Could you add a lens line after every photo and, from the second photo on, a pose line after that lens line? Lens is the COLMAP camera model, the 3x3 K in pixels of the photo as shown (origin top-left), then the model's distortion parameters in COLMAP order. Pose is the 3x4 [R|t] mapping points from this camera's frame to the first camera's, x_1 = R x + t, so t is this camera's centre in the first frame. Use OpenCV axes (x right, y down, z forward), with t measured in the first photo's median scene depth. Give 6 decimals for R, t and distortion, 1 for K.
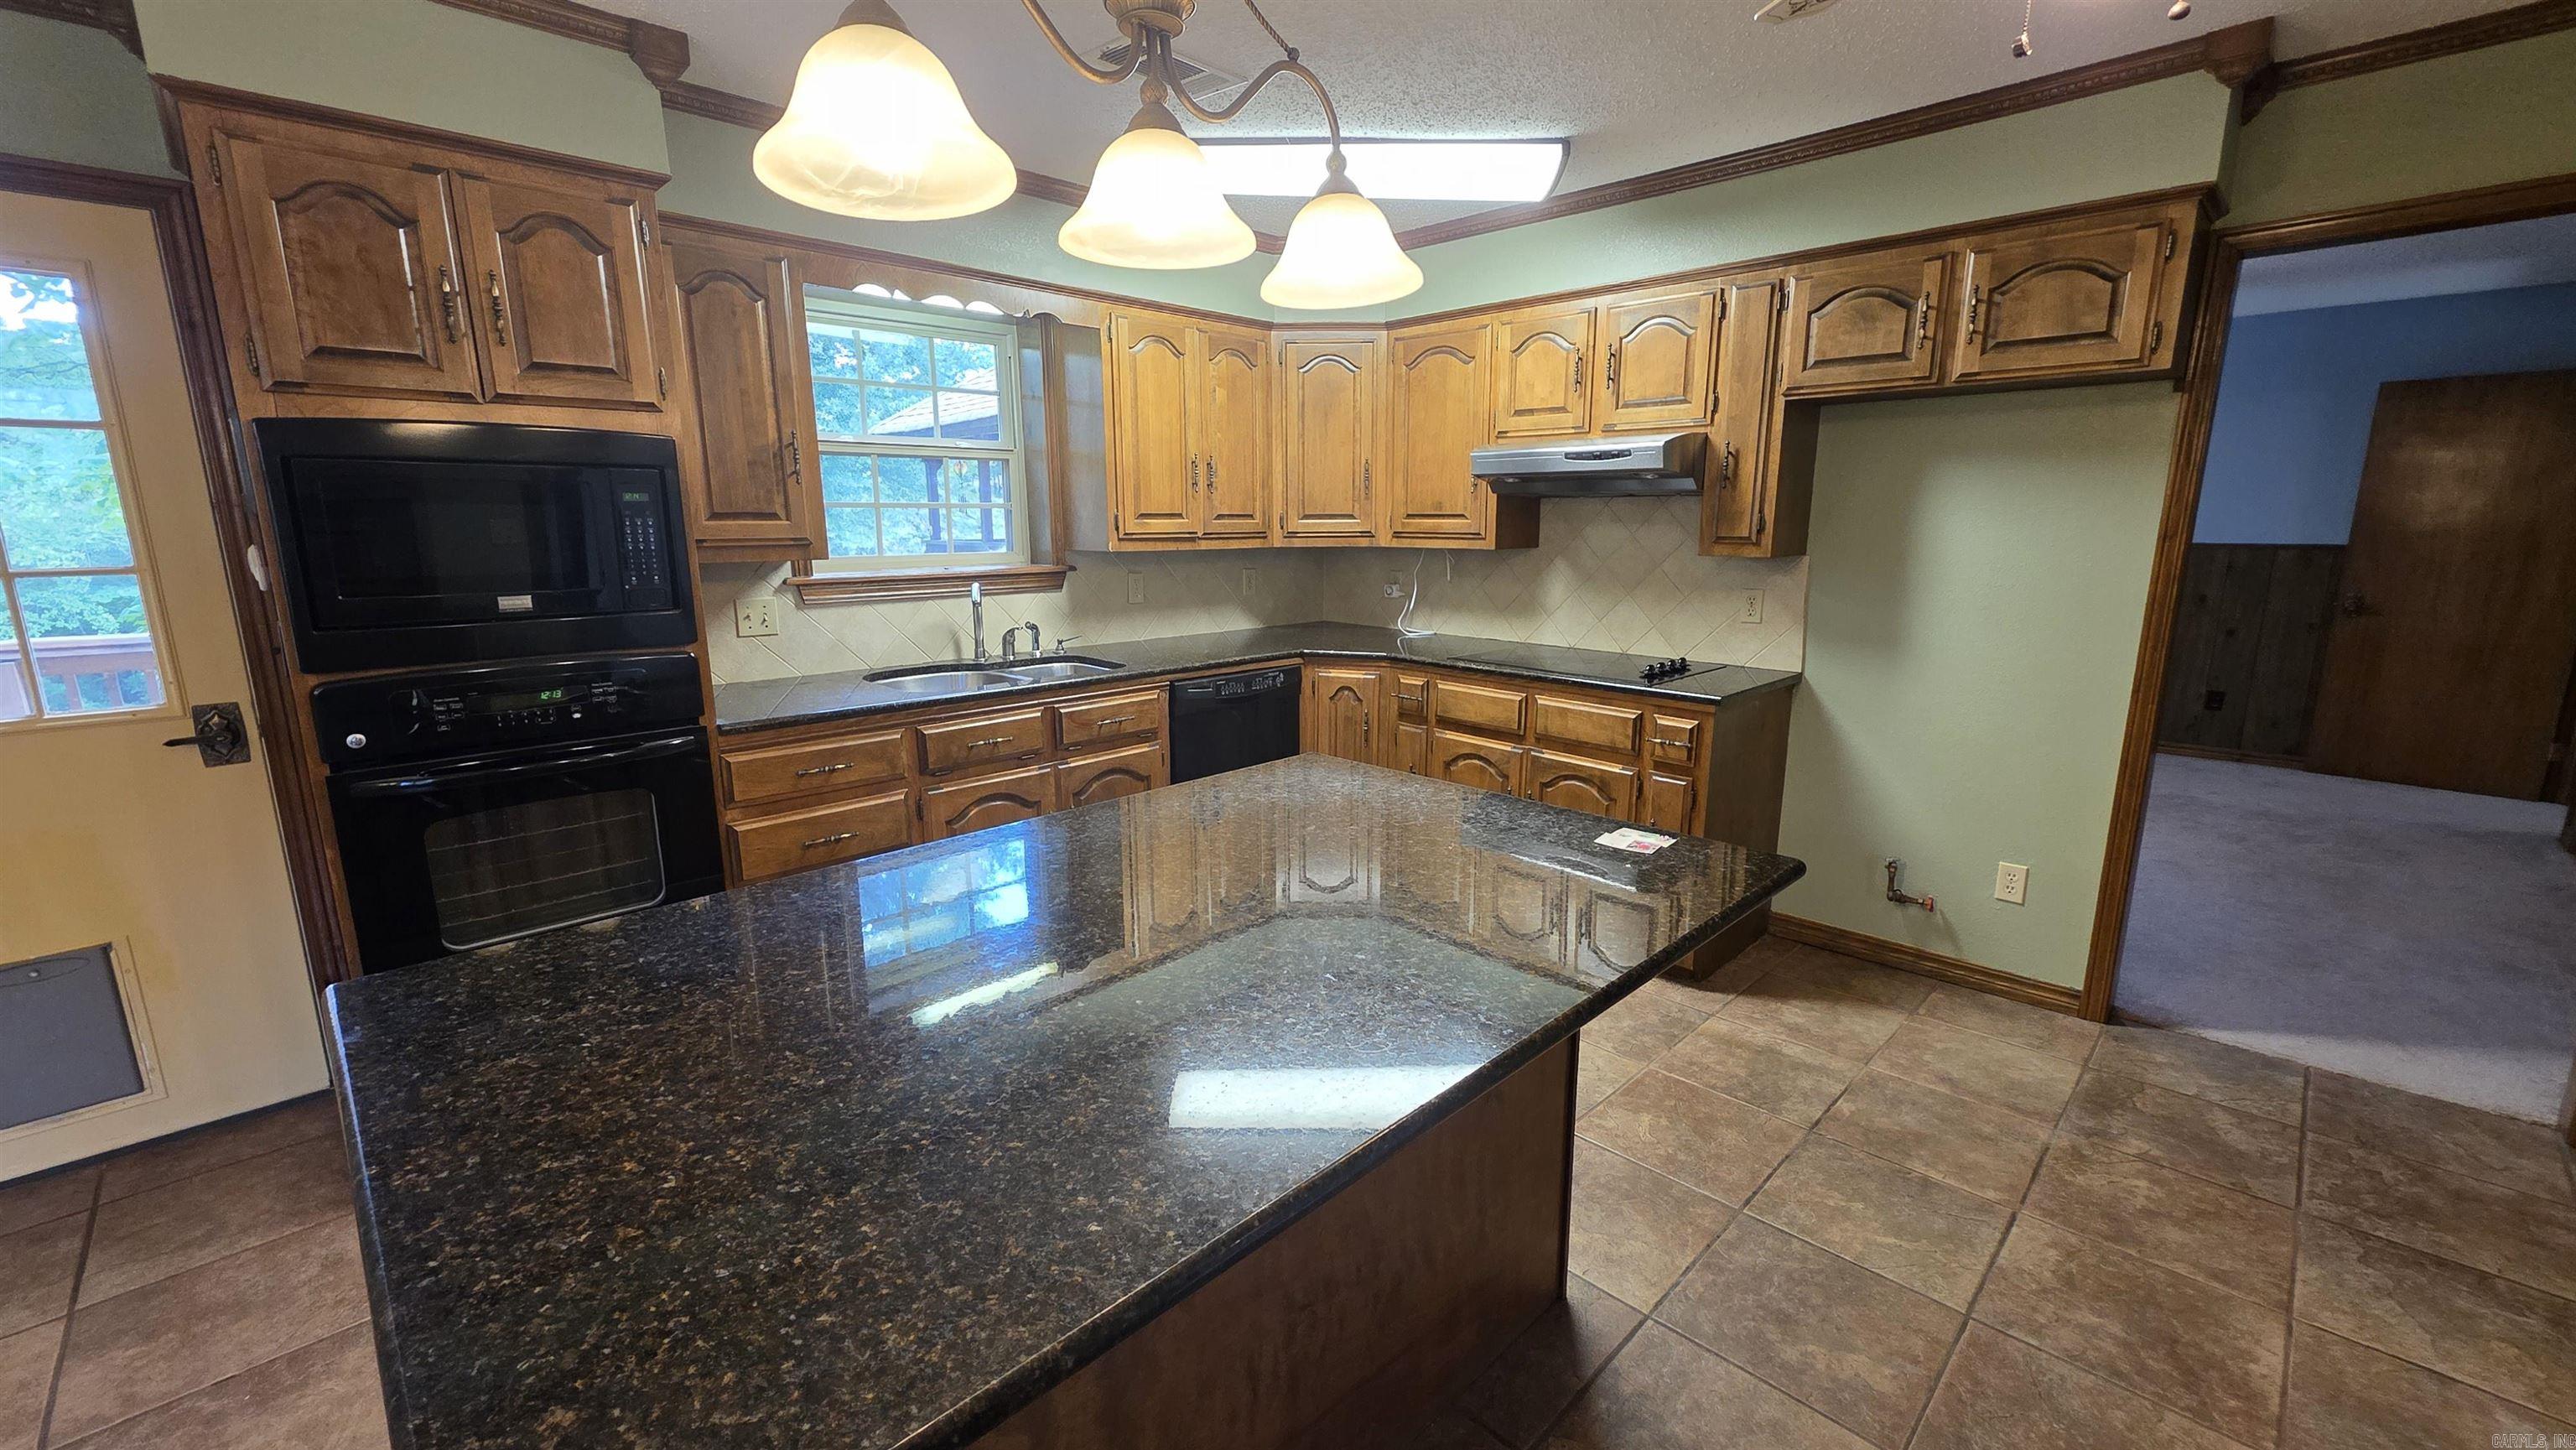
lens RADIAL K [[1016.4, 0, 1289.3], [0, 1016.4, 721.8], [0, 0, 1]] dist [0.003635, 0.000321]
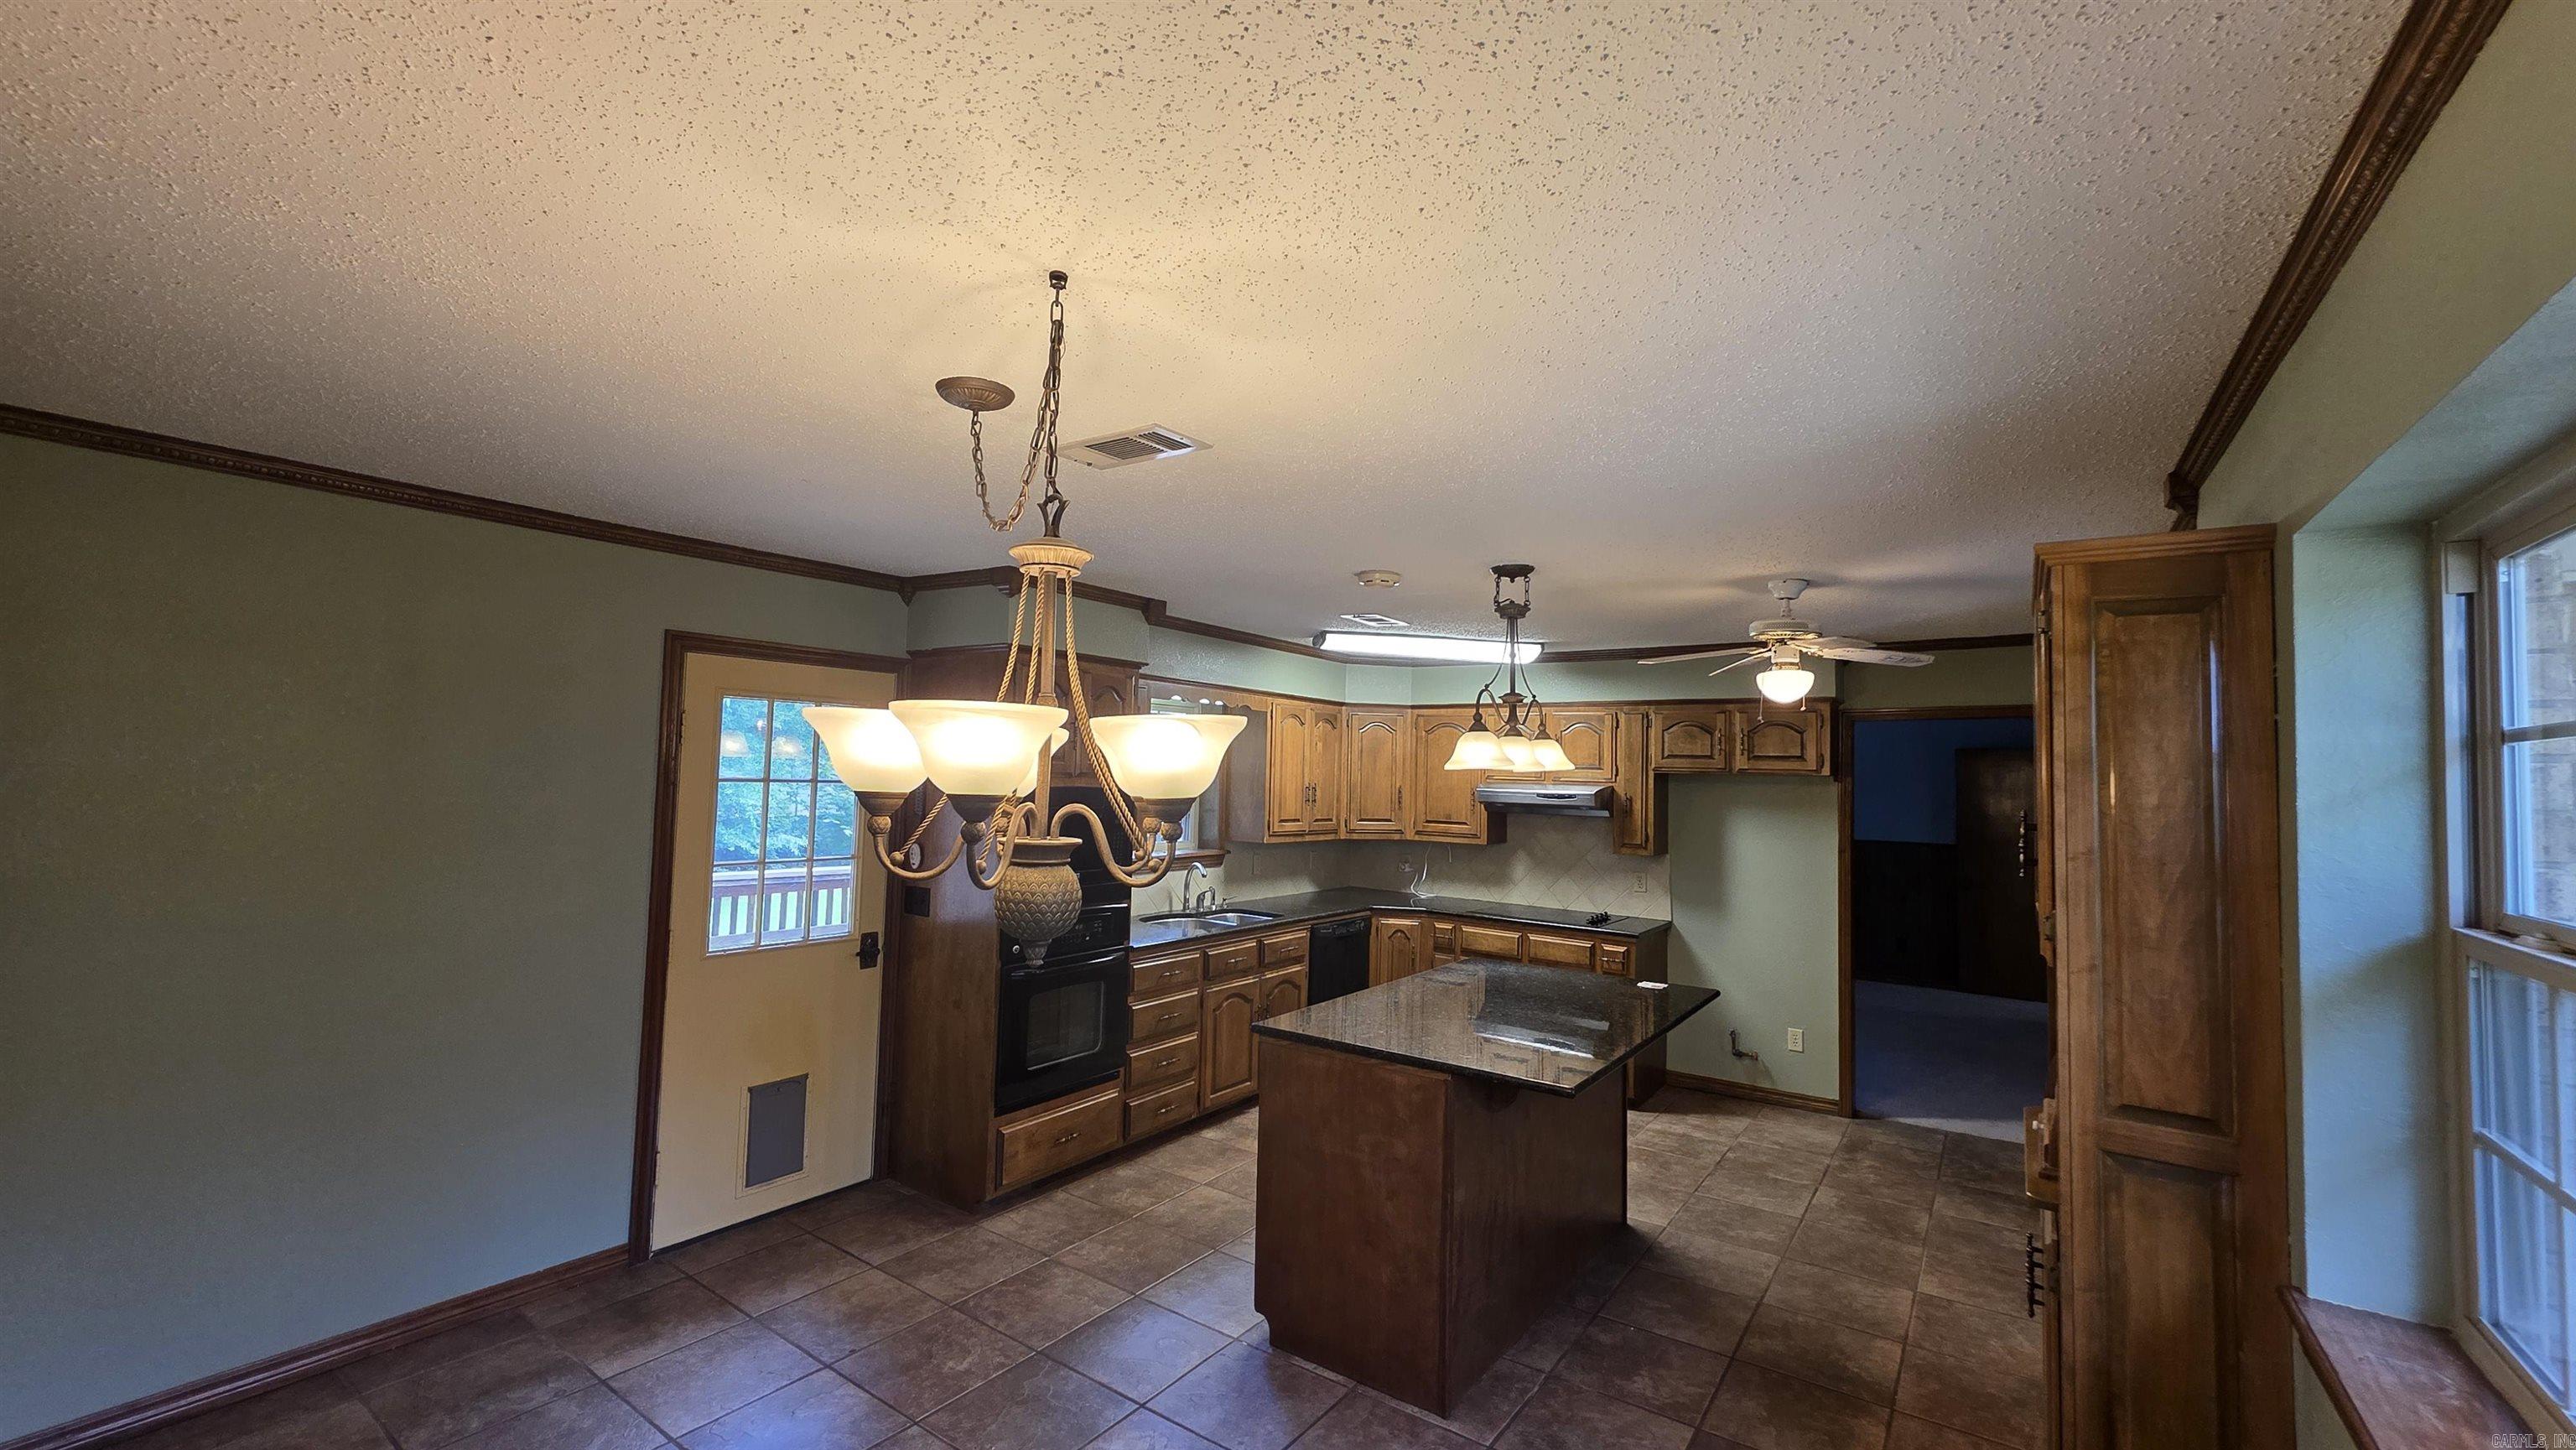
lens RADIAL K [[1016.4, 0, 1291.3], [0, 1016.4, 726.5], [0, 0, 1]] dist [0.003635, 0.000321]
pose [[0.983620, 0.037531, 0.176305, -0.481186], [0.007121, 0.969230, -0.246054, 0.055238], [-0.180114, 0.243279, 0.953087, -0.655721]]
